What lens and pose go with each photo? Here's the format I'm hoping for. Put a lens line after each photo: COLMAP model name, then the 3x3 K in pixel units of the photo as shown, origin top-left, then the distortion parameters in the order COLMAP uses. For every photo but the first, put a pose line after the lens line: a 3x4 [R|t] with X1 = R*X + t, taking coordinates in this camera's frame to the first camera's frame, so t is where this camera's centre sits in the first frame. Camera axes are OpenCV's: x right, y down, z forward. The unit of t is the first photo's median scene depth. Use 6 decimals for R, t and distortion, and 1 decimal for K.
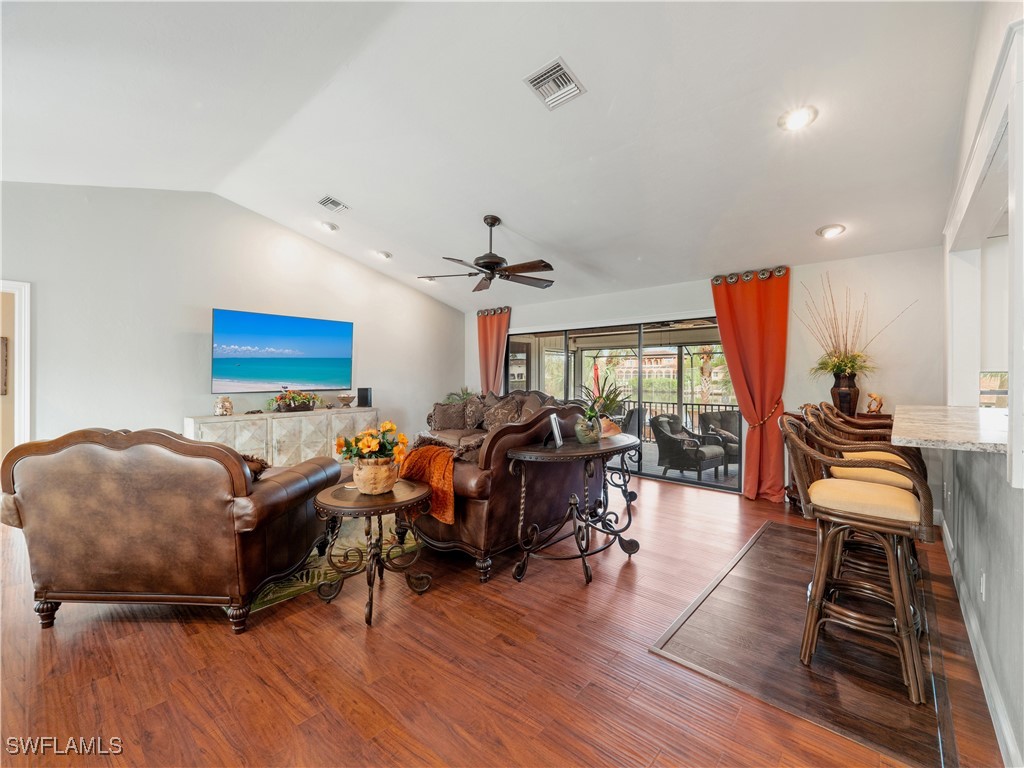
lens RADIAL K [[429.8, 0, 506.9], [0, 429.8, 378.5], [0, 0, 1]] dist [0.013392, -0.010515]
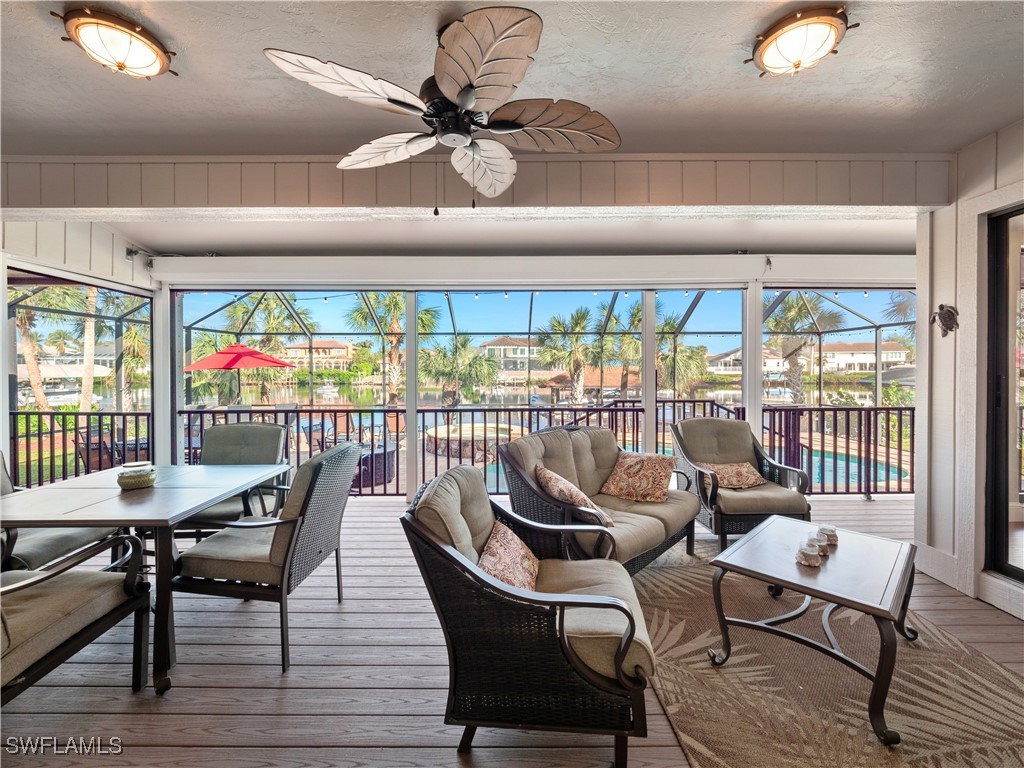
lens RADIAL K [[433.2, 0, 505.3], [0, 433.2, 377.1], [0, 0, 1]] dist [-0.012012, 0.003630]
pose [[0.744352, -0.016064, 0.667594, 0.357836], [0.005153, 0.999819, 0.018313, 0.026585], [-0.667767, -0.010192, 0.744300, 1.273675]]
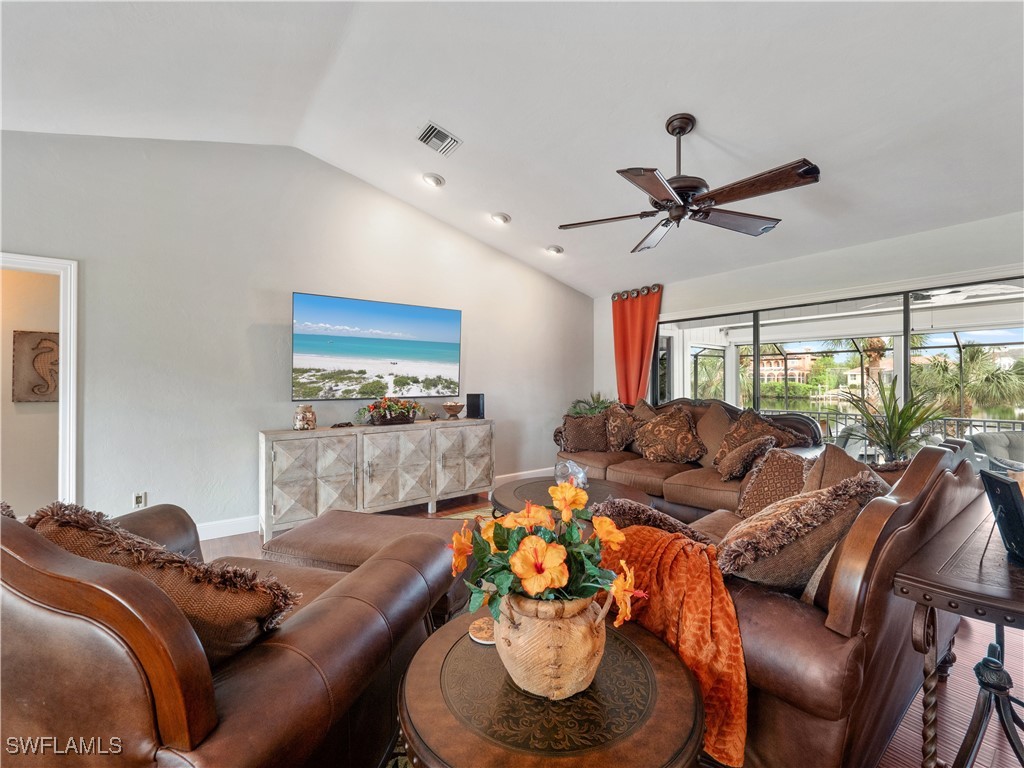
lens RADIAL K [[429.8, 0, 506.9], [0, 429.8, 378.5], [0, 0, 1]] dist [0.013392, -0.010515]
pose [[0.975905, -0.004086, -0.218158, -0.148603], [0.001933, 0.999947, -0.010084, 0.002953], [0.218188, 0.009419, 0.975861, 0.357258]]
